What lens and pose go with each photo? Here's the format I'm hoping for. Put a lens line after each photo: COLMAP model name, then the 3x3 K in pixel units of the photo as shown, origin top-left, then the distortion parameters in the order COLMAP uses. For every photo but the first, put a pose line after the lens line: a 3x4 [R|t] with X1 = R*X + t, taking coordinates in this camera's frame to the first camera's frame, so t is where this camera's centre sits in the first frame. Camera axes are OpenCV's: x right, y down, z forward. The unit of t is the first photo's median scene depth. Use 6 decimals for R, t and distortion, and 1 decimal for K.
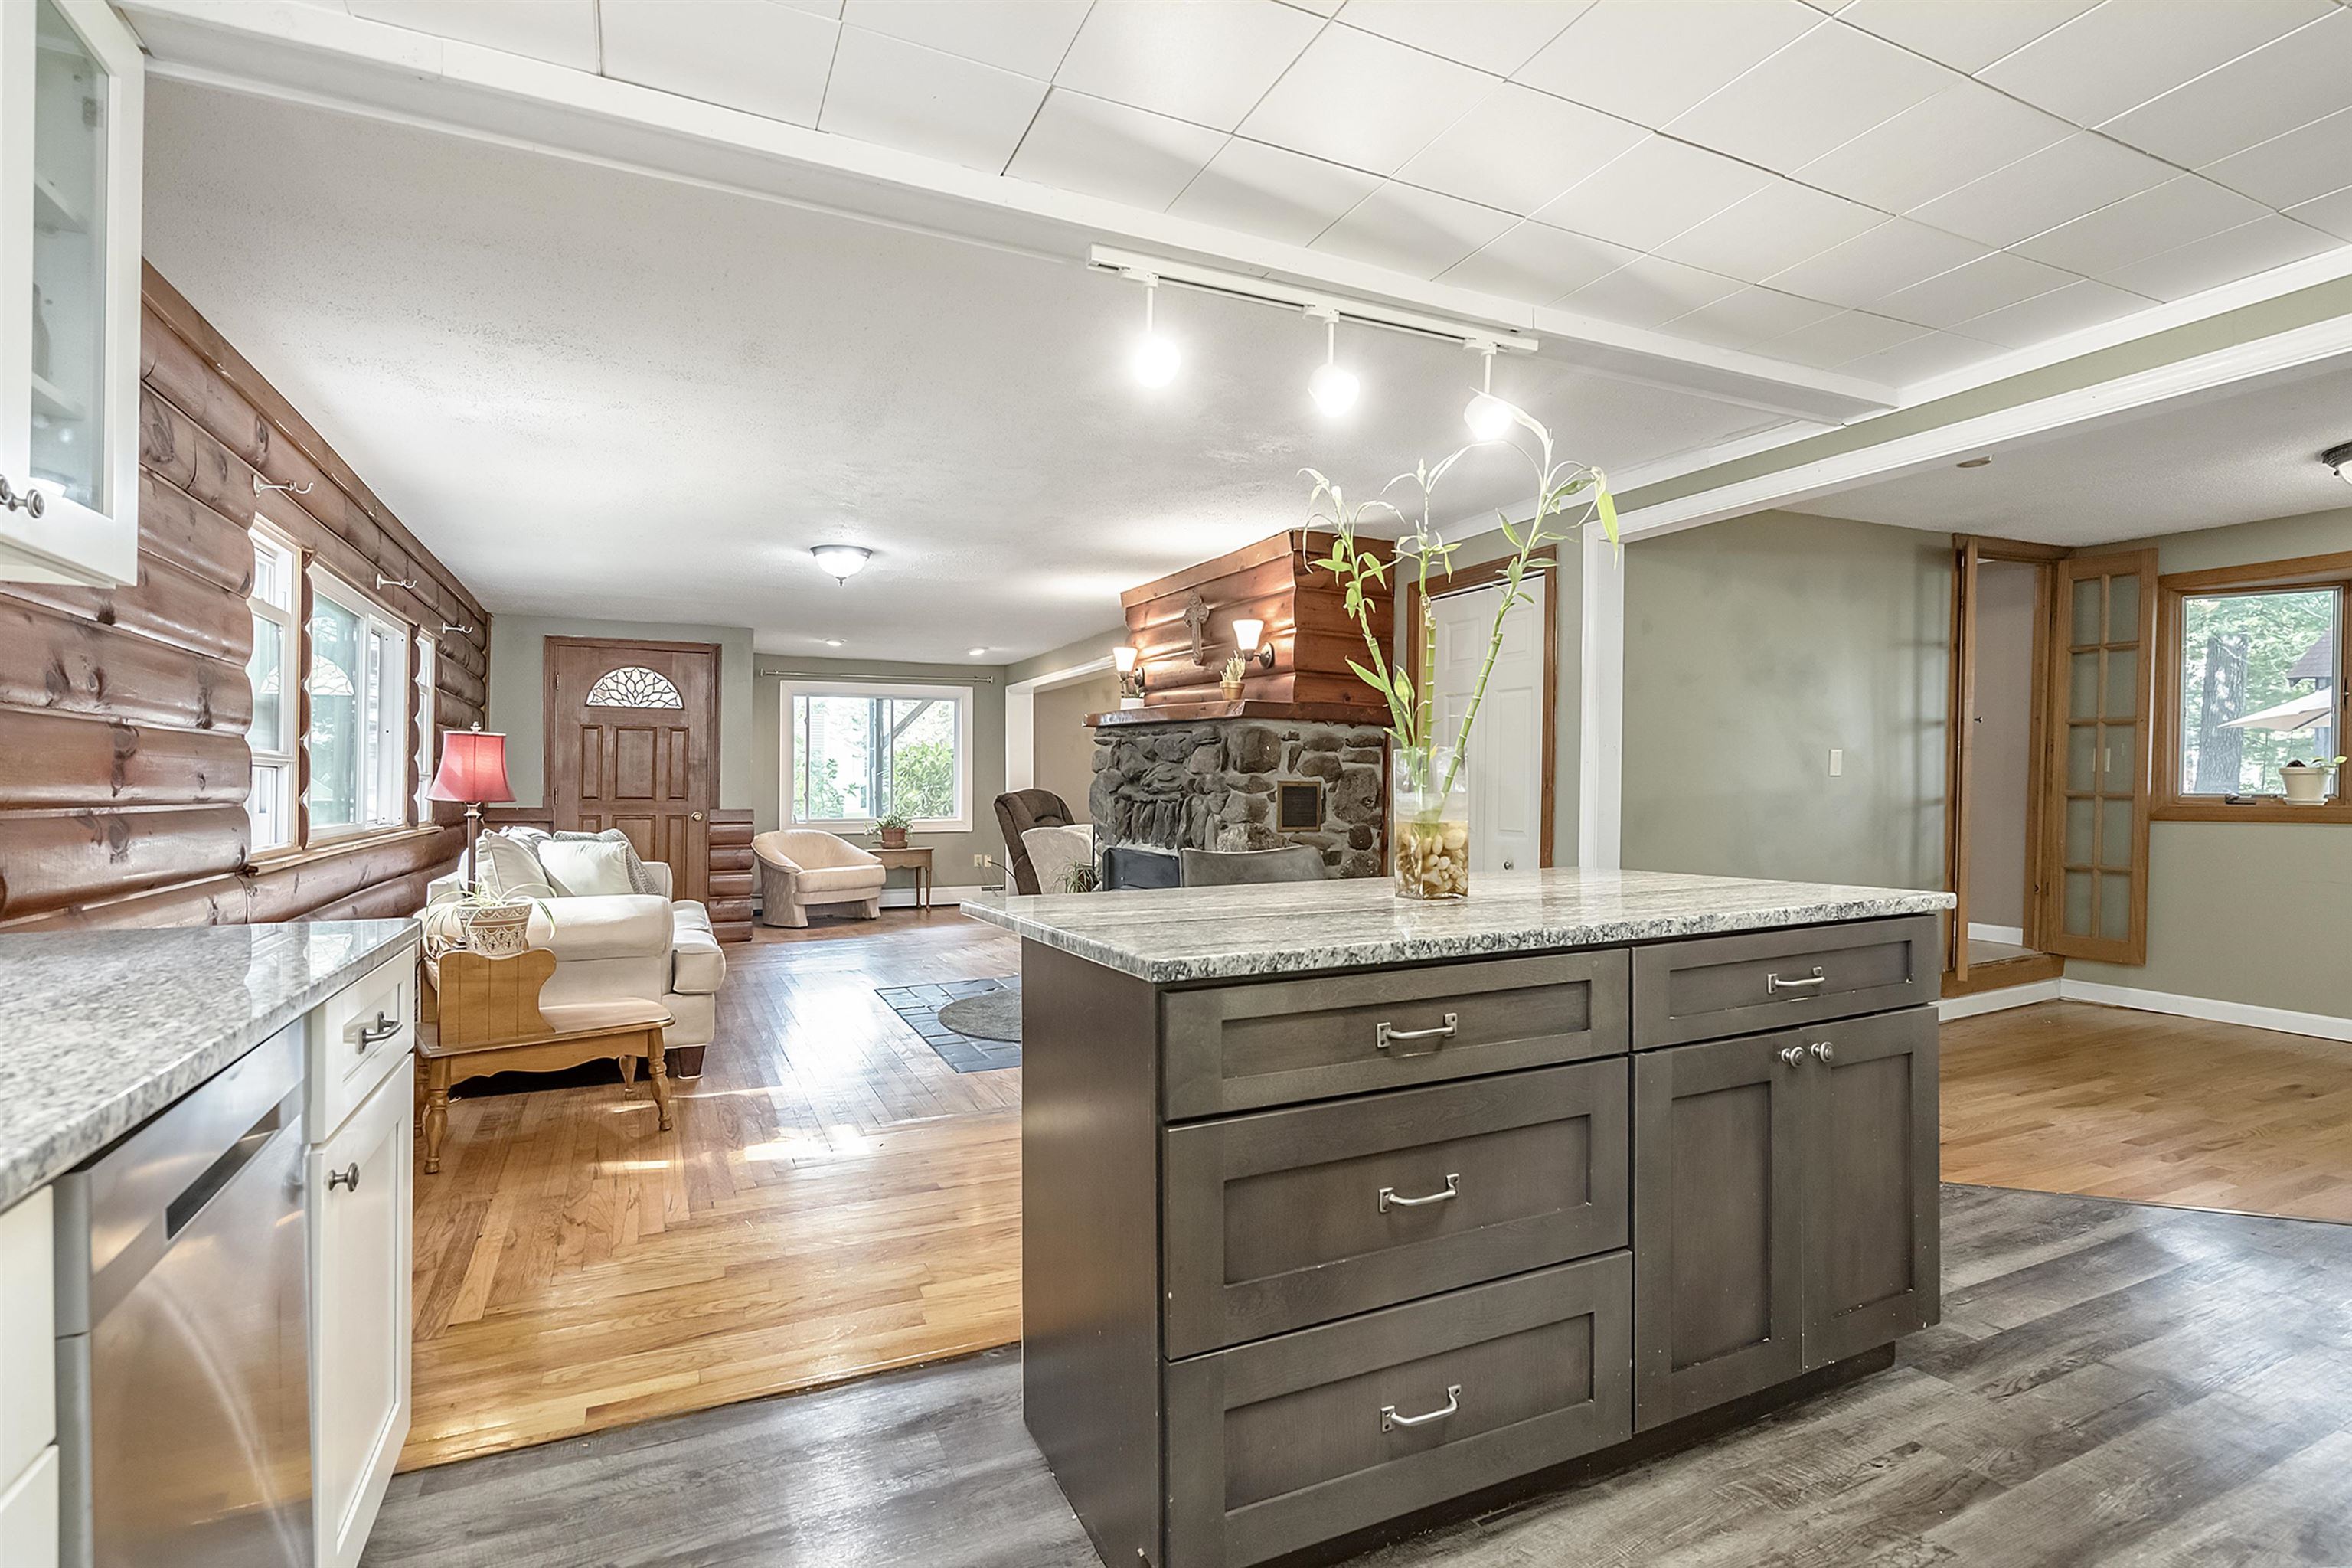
lens RADIAL K [[1064.6, 0, 1176.0], [0, 1064.6, 784.0], [0, 0, 1]] dist [0.002439, 0.000002]
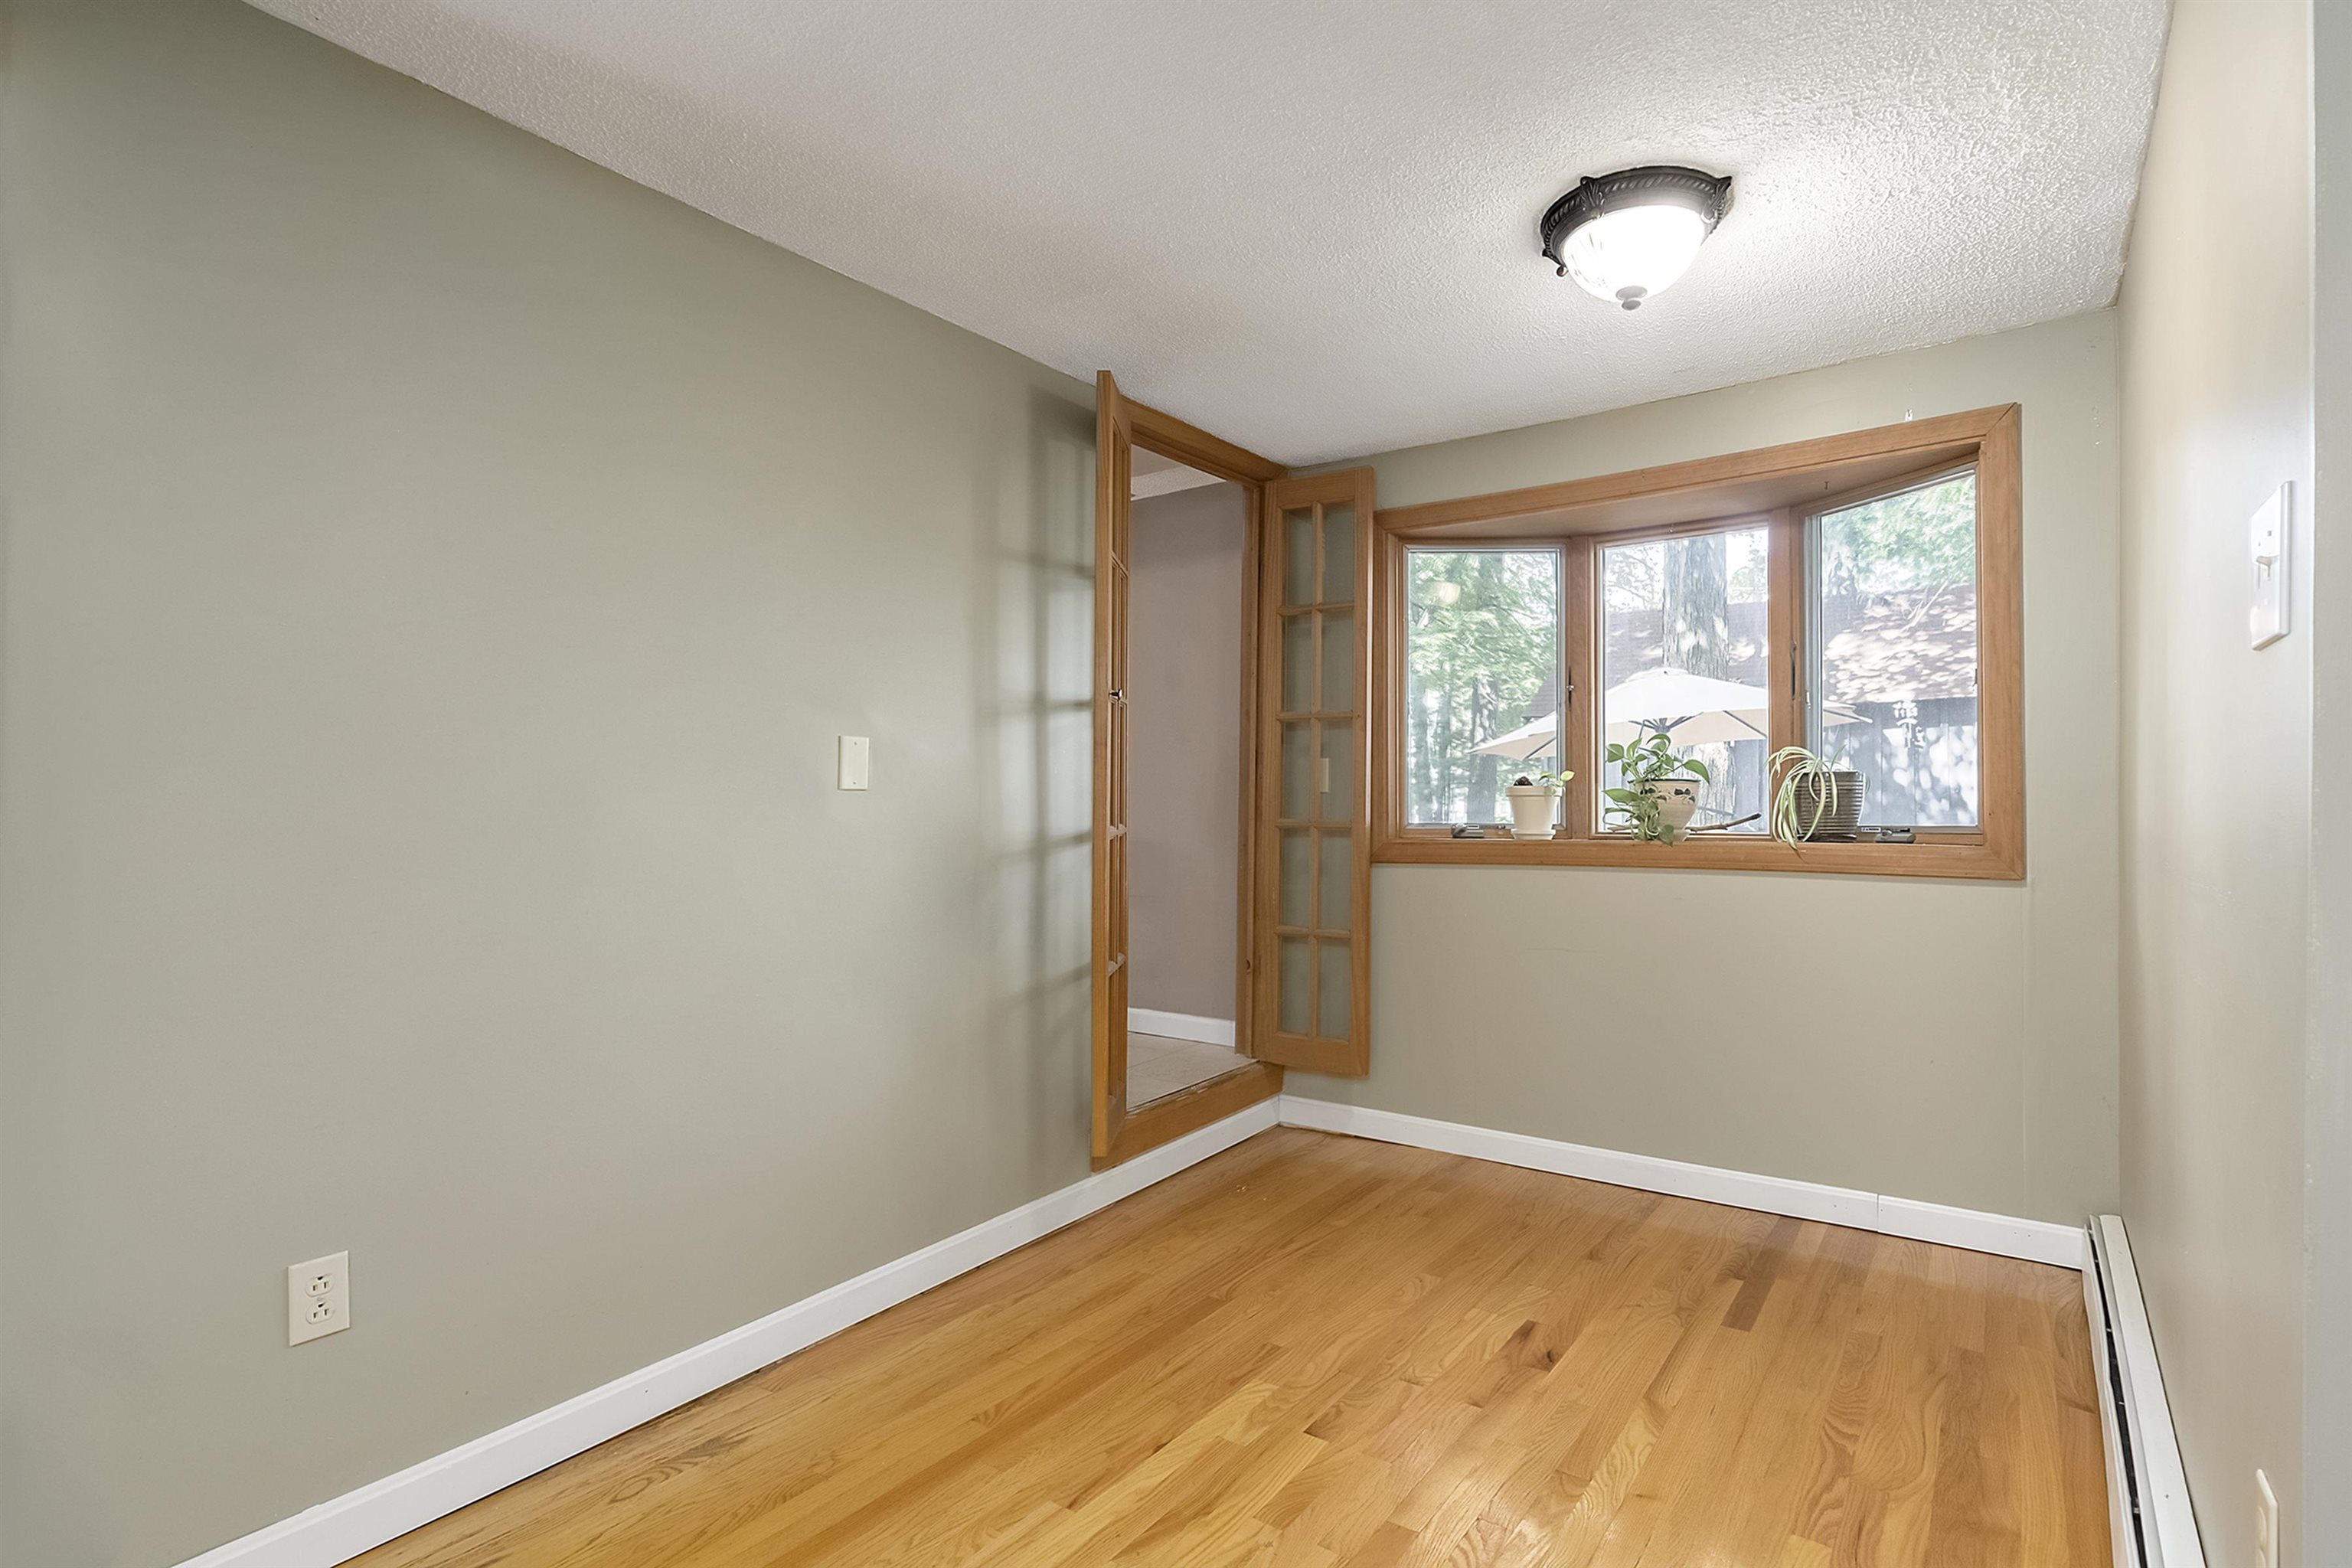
lens RADIAL K [[1117.8, 0, 1176.0], [0, 1117.8, 784.0], [0, 0, 1]] dist [0.000067, 0.000021]
pose [[0.876814, 0.013734, 0.480634, 0.454199], [0.003679, 0.999371, -0.035269, 0.007788], [-0.480816, 0.032692, 0.876212, 0.426327]]
